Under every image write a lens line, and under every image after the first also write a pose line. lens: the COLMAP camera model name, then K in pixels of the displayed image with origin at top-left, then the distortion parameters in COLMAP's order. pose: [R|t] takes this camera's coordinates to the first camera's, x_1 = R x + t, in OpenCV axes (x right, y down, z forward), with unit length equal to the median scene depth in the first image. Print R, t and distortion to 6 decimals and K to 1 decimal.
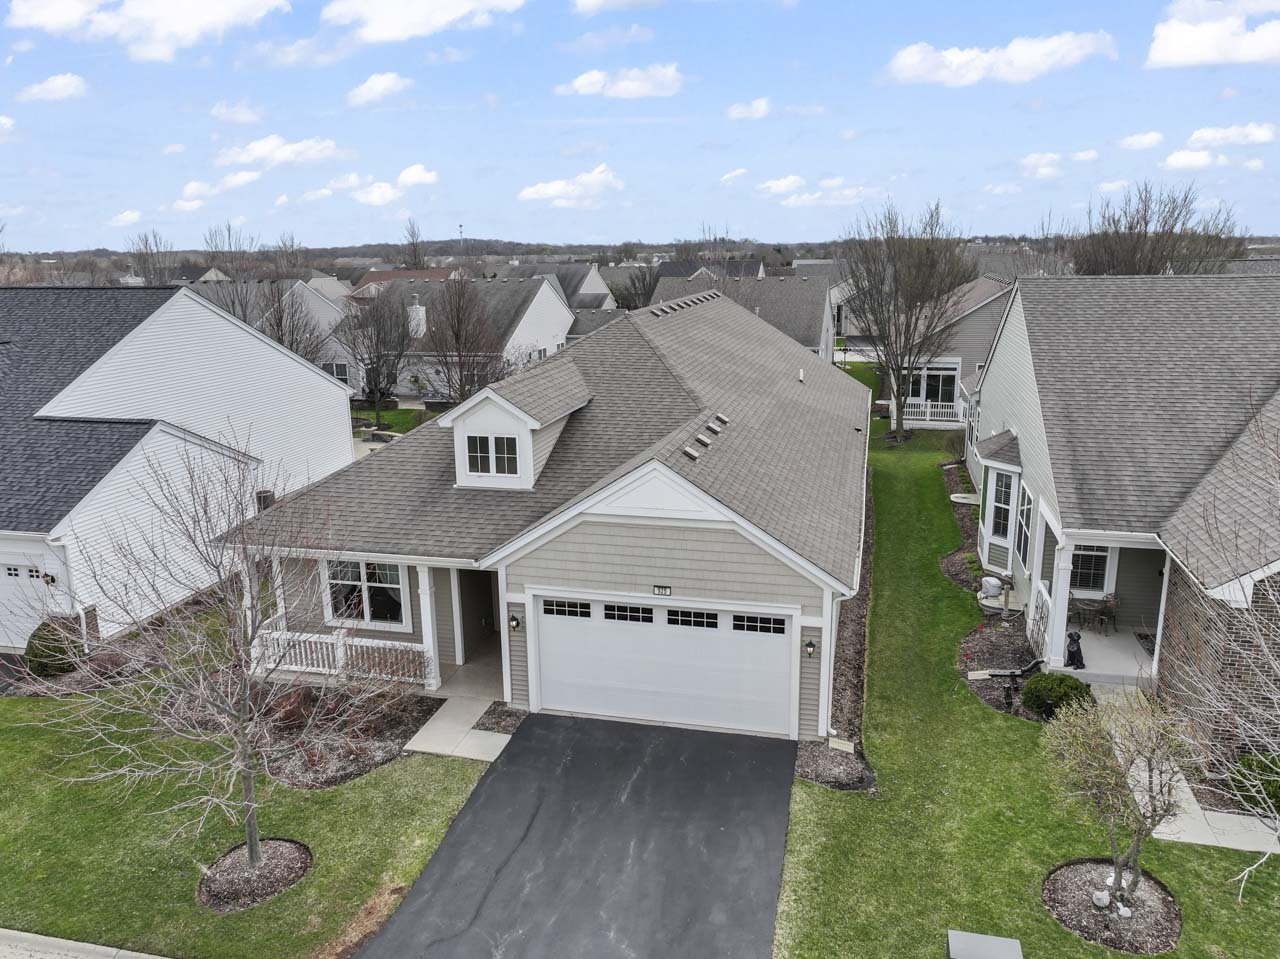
lens RADIAL K [[909.3, 0, 640.0], [0, 909.3, 479.5], [0, 0, 1]] dist [-0.000325, -0.000428]
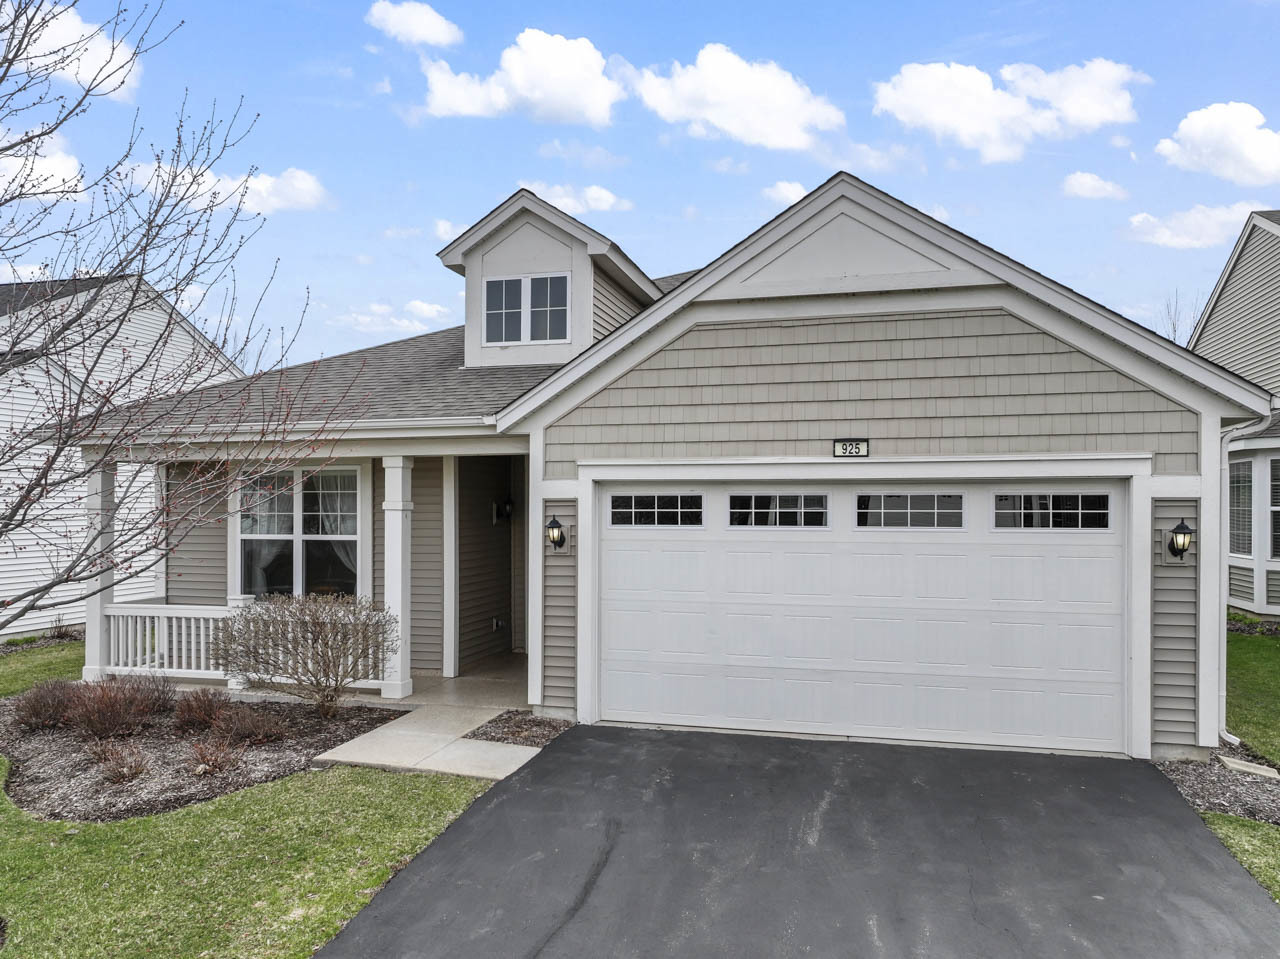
lens RADIAL K [[902.7, 0, 641.6], [0, 902.7, 511.6], [0, 0, 1]] dist [0.001970, 0.003305]
pose [[0.999698, 0.015337, -0.019182, -0.079367], [-0.019350, 0.972864, -0.230568, 0.264701], [0.015125, 0.230870, 0.972867, 0.493753]]
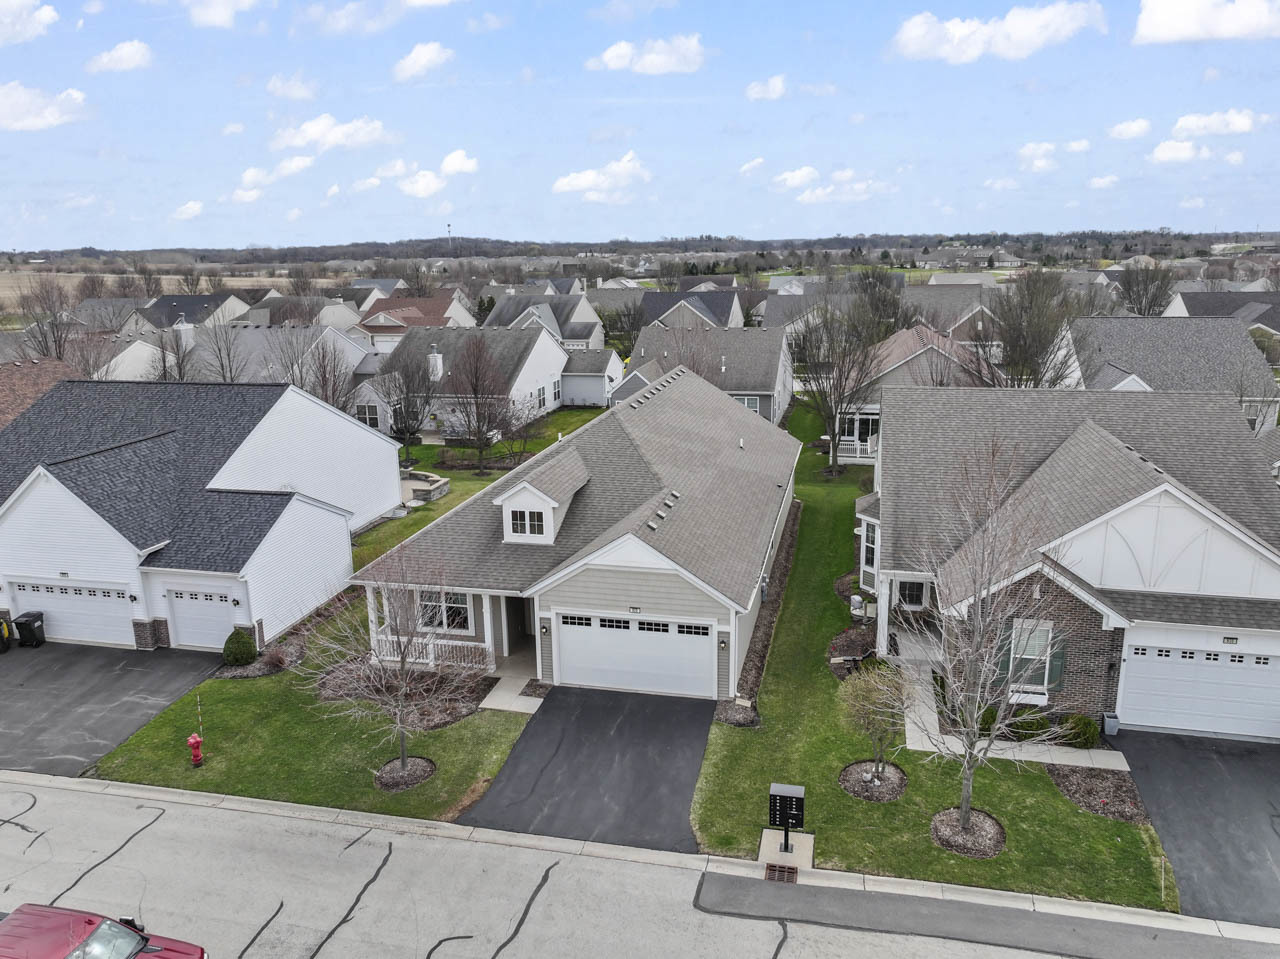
lens RADIAL K [[896.5, 0, 640.0], [0, 896.5, 479.5], [0, 0, 1]] dist [-0.000008, -0.000623]
pose [[0.999898, -0.005122, 0.013298, 0.012786], [0.005073, 0.999980, 0.003775, -0.116797], [-0.013317, -0.003707, 0.999904, -0.604816]]
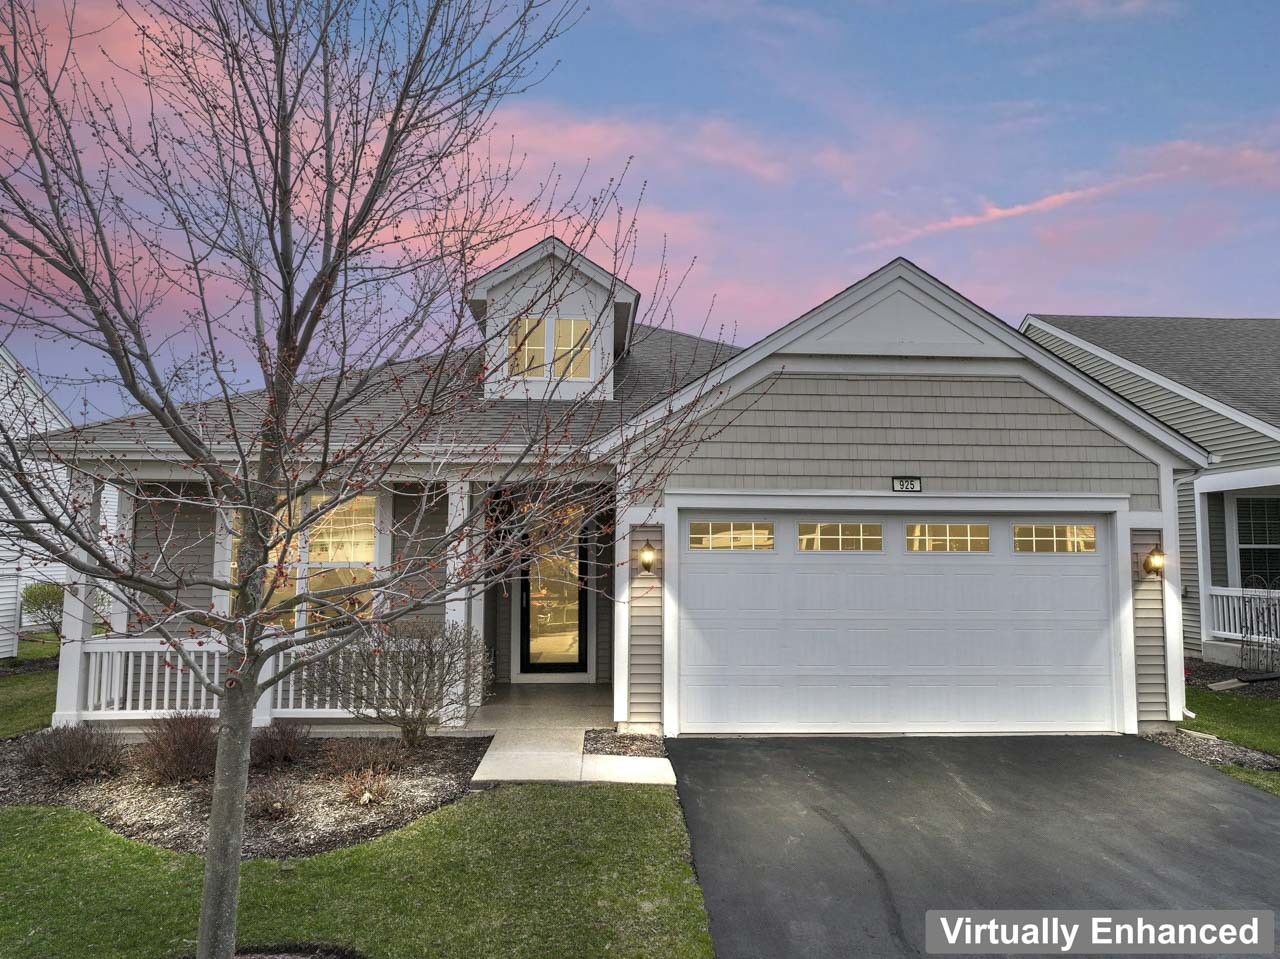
lens RADIAL K [[896.5, 0, 640.0], [0, 896.5, 479.5], [0, 0, 1]] dist [-0.000008, -0.000623]
pose [[0.958724, 0.043968, 0.280920, -0.301304], [0.047503, 0.949320, -0.310702, 0.284335], [-0.280344, 0.311222, 0.908047, 0.486607]]
